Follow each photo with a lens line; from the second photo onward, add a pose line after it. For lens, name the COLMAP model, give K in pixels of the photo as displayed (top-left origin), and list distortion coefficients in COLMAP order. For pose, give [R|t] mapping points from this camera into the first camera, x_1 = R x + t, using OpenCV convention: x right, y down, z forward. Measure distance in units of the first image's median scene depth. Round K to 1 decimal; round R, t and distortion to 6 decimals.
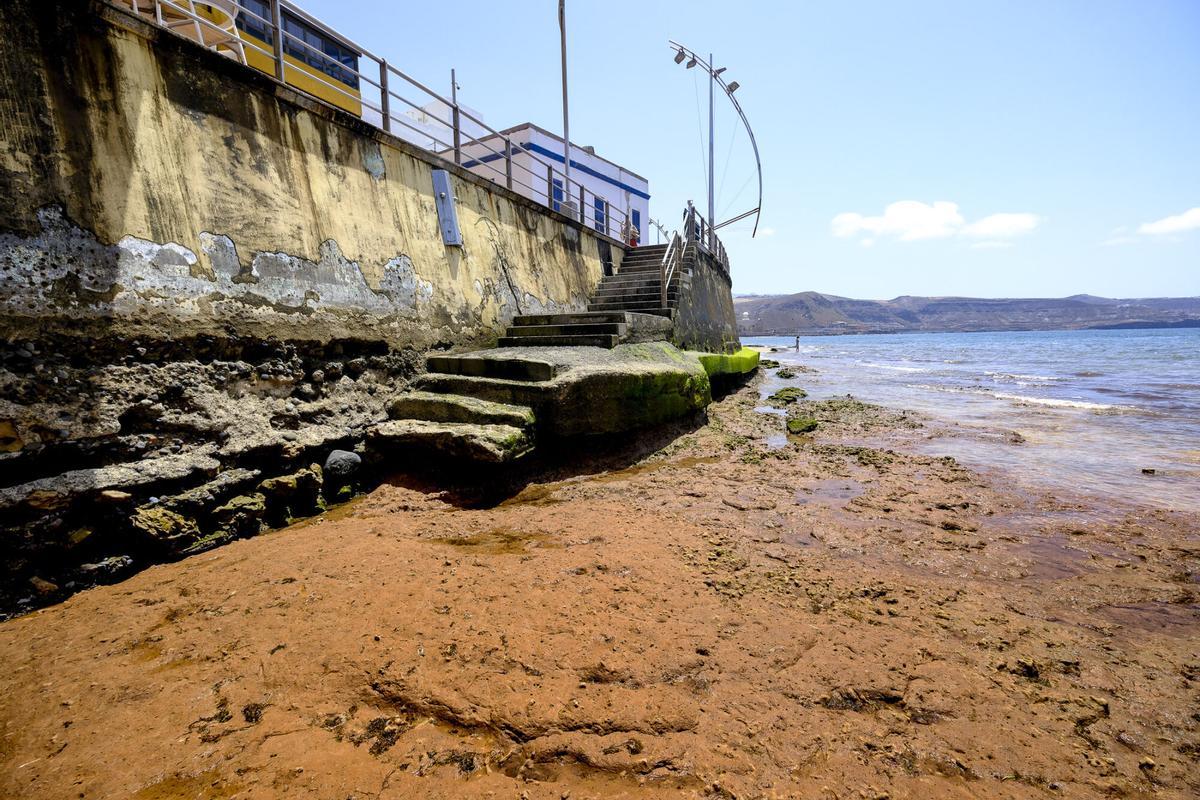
lens RADIAL K [[516.3, 0, 600.0], [0, 516.3, 400.0], [0, 0, 1]] dist [-0.012624, -0.000002]
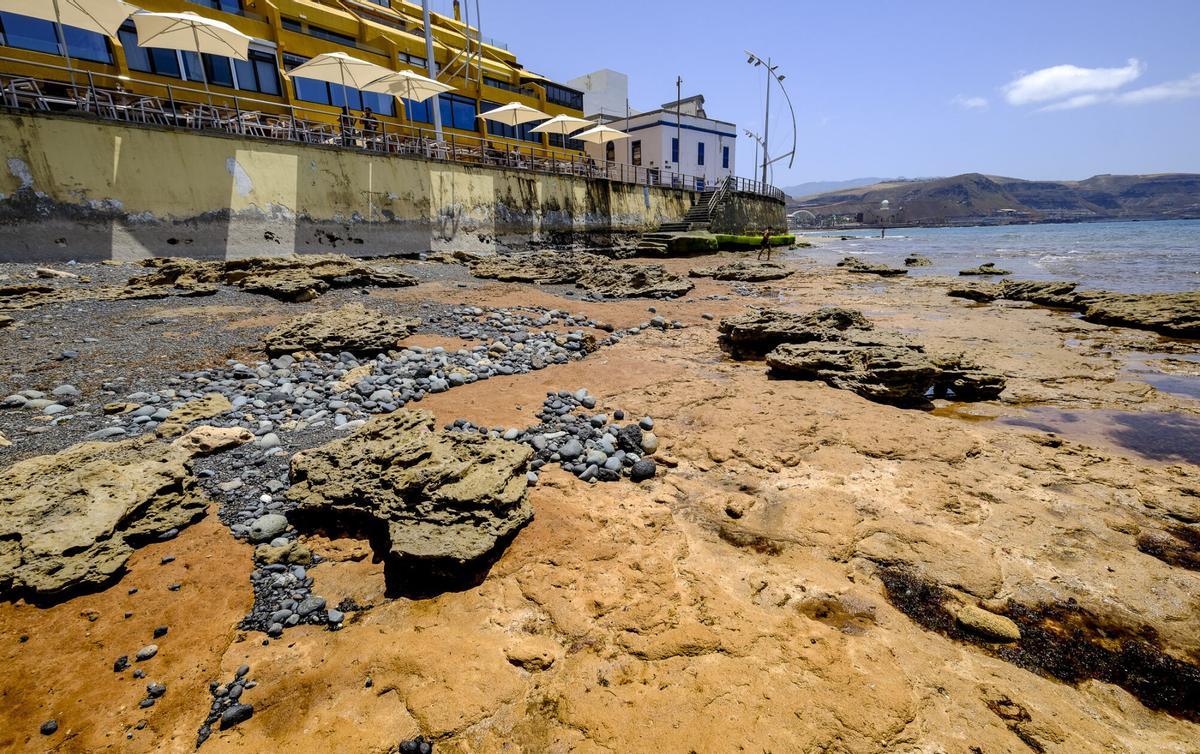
lens RADIAL K [[522.2, 0, 600.0], [0, 522.2, 377.0], [0, 0, 1]] dist [-0.008210, 0.000097]
pose [[0.976463, 0.044623, -0.211017, 0.192910], [-0.012678, 0.988547, 0.150379, 0.293636], [0.215311, -0.144164, 0.965846, -2.295050]]
